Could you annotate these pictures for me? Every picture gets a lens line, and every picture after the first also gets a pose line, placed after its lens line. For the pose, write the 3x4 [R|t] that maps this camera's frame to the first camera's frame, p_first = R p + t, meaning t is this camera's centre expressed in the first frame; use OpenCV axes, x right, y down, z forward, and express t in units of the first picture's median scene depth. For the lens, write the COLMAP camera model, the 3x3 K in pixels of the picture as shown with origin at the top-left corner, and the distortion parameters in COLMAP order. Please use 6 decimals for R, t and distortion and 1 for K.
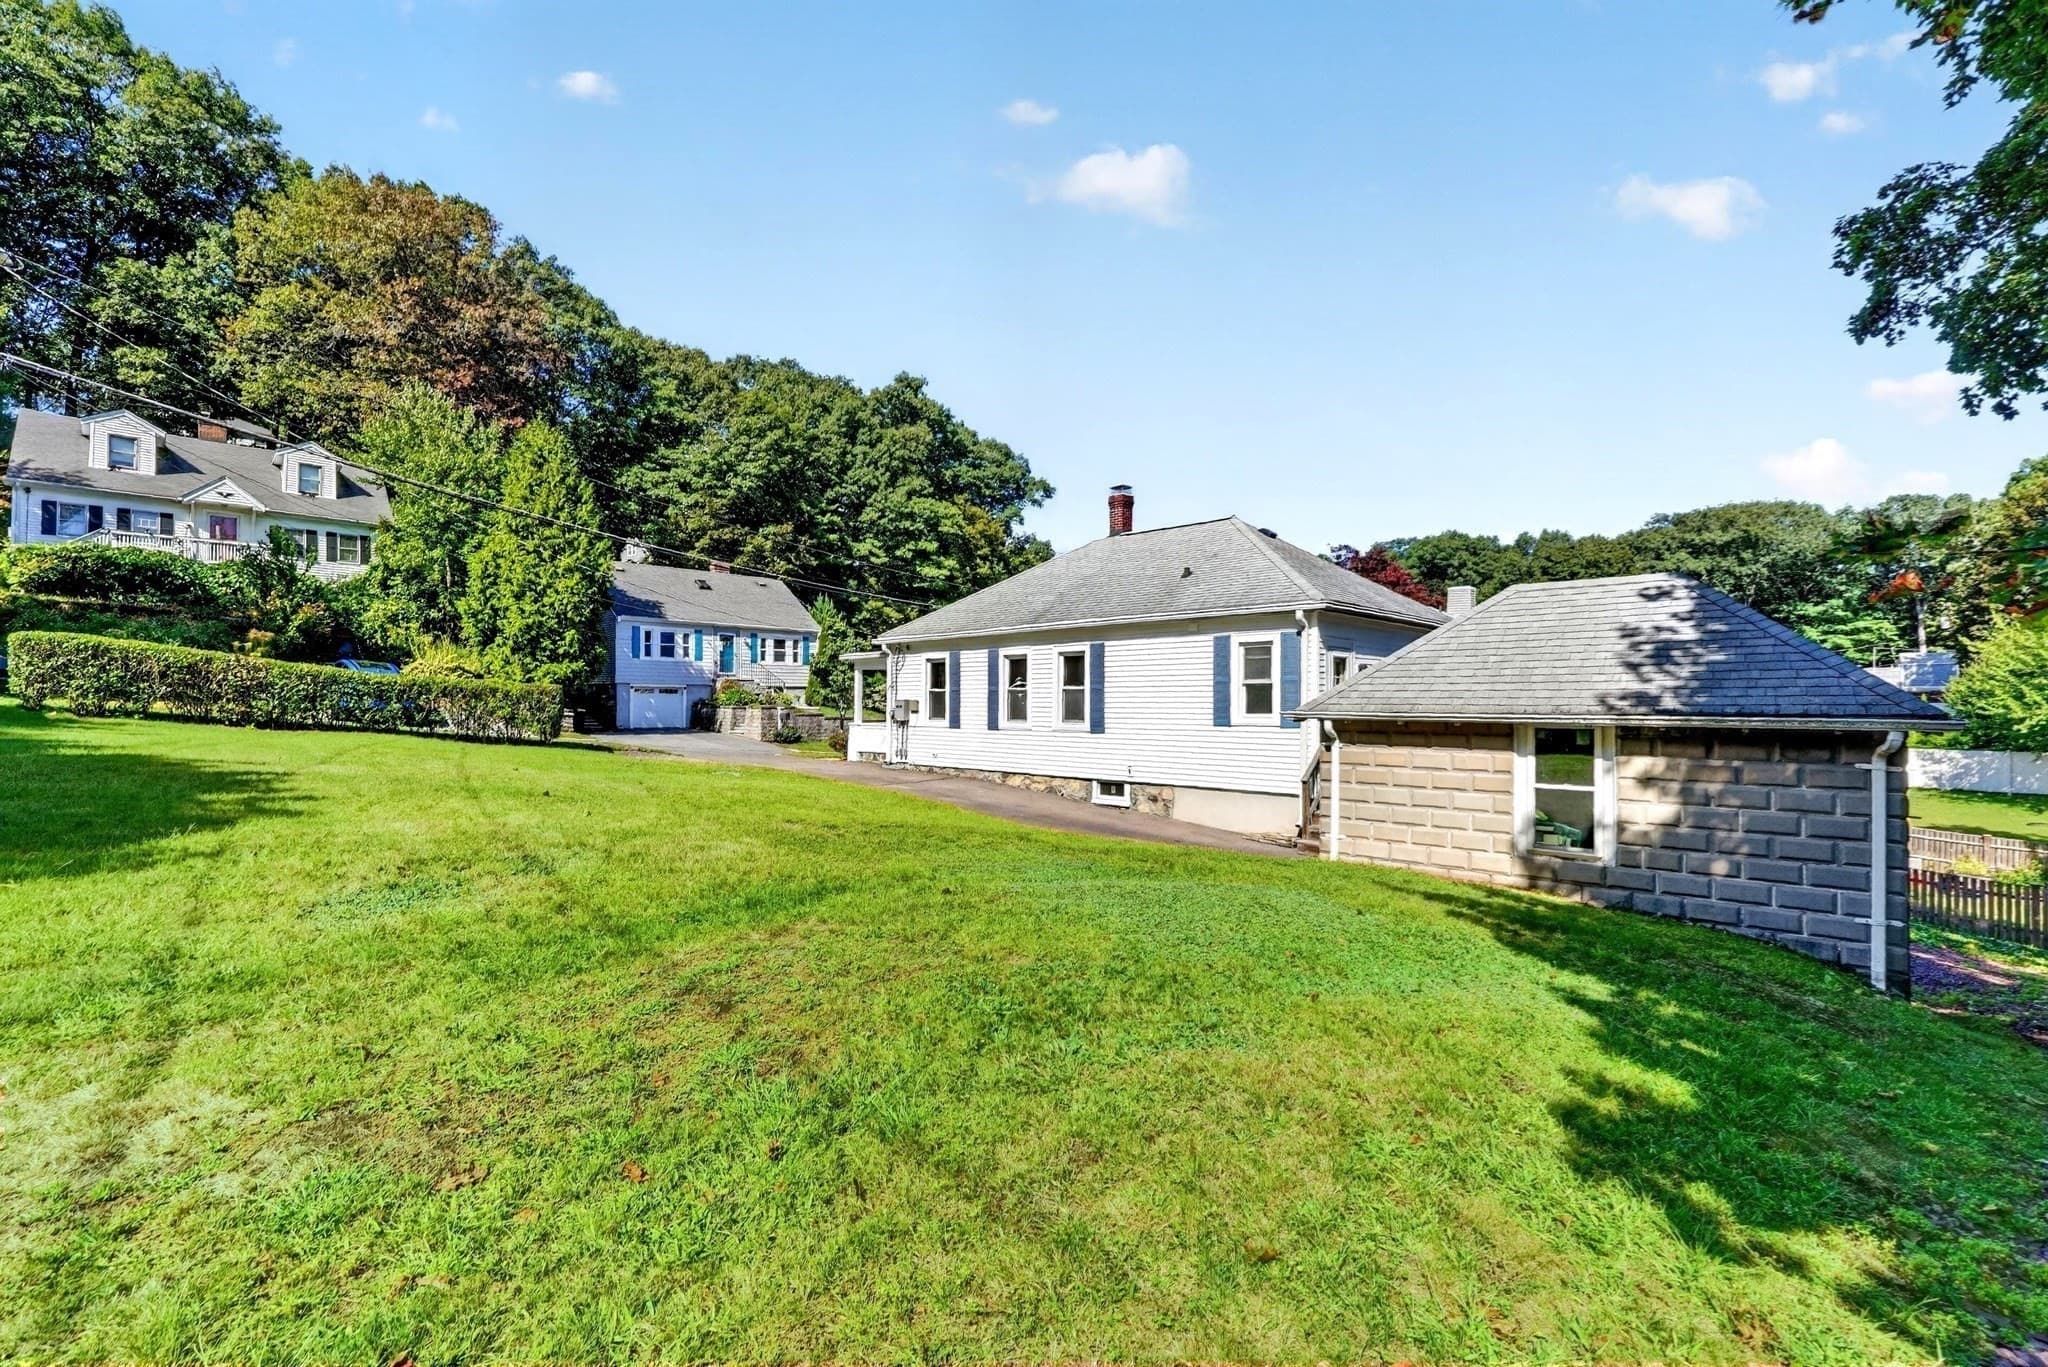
lens RADIAL K [[895.2, 0, 992.1], [0, 895.2, 694.9], [0, 0, 1]] dist [-0.015292, 0.002864]
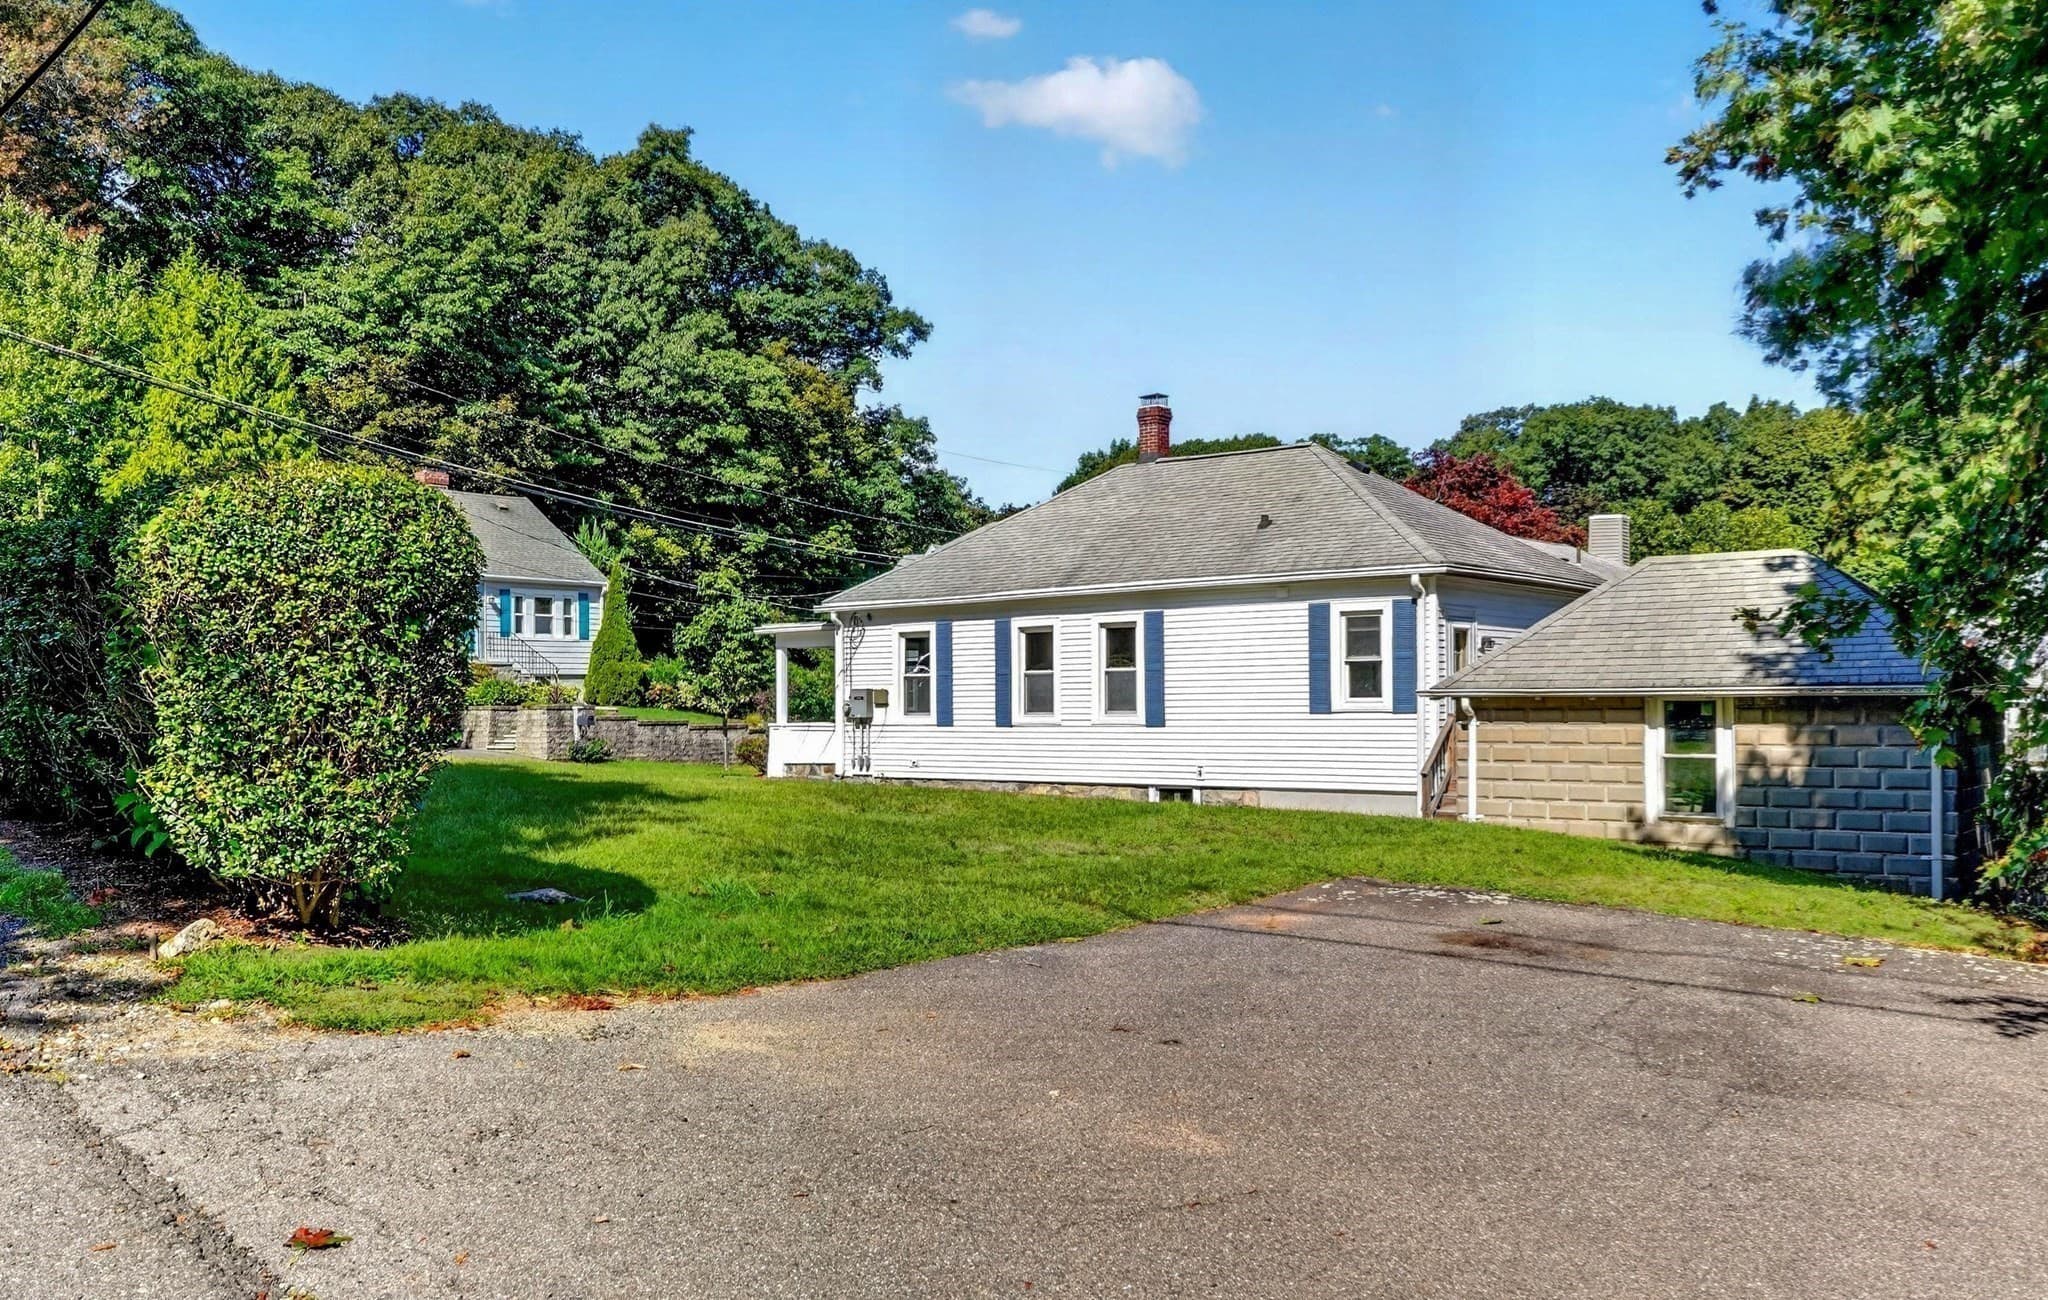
lens RADIAL K [[1677.3, 0, 896.7], [0, 1677.3, 689.6], [0, 0, 1]] dist [-0.005515, -0.003361]
pose [[0.996956, -0.012007, 0.077032, -0.163200], [0.011907, 0.999928, 0.001757, 0.003771], [-0.077047, -0.000834, 0.997027, -0.331196]]
